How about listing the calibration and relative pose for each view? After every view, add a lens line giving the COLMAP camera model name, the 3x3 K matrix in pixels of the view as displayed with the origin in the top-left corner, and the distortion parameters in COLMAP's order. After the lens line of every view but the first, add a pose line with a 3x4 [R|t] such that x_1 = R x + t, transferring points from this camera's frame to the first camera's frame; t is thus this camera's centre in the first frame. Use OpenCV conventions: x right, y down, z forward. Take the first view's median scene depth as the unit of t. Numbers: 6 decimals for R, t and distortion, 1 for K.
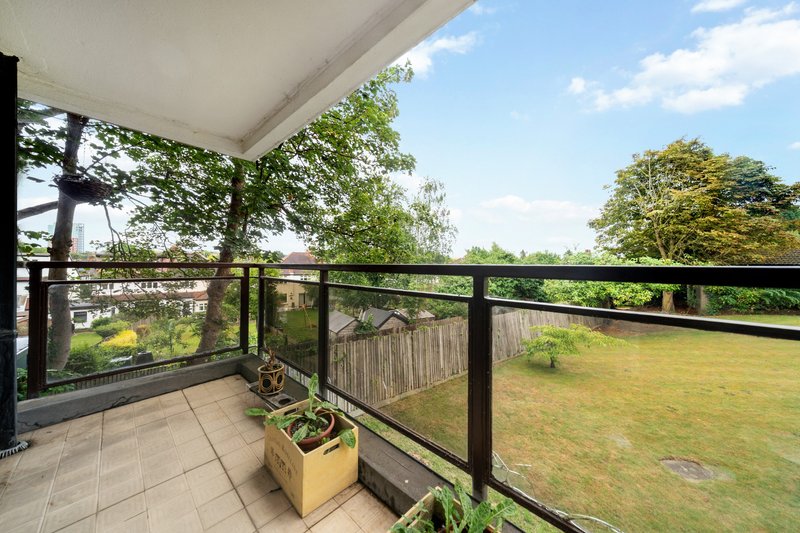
lens RADIAL K [[264.7, 0, 400.9], [0, 264.7, 264.7], [0, 0, 1]] dist [0.010491, 0.000055]
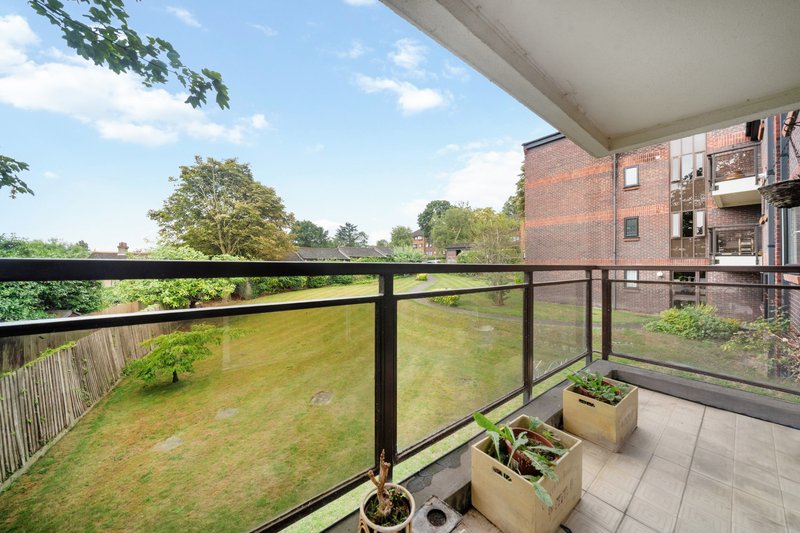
lens RADIAL K [[266.2, 0, 400.0], [0, 266.2, 266.5], [0, 0, 1]] dist [-0.000073, -0.000003]
pose [[0.165216, -0.016142, 0.986125, -0.083828], [-0.004674, 0.999842, 0.017149, -0.000567], [-0.986246, -0.007442, 0.165115, 0.087166]]
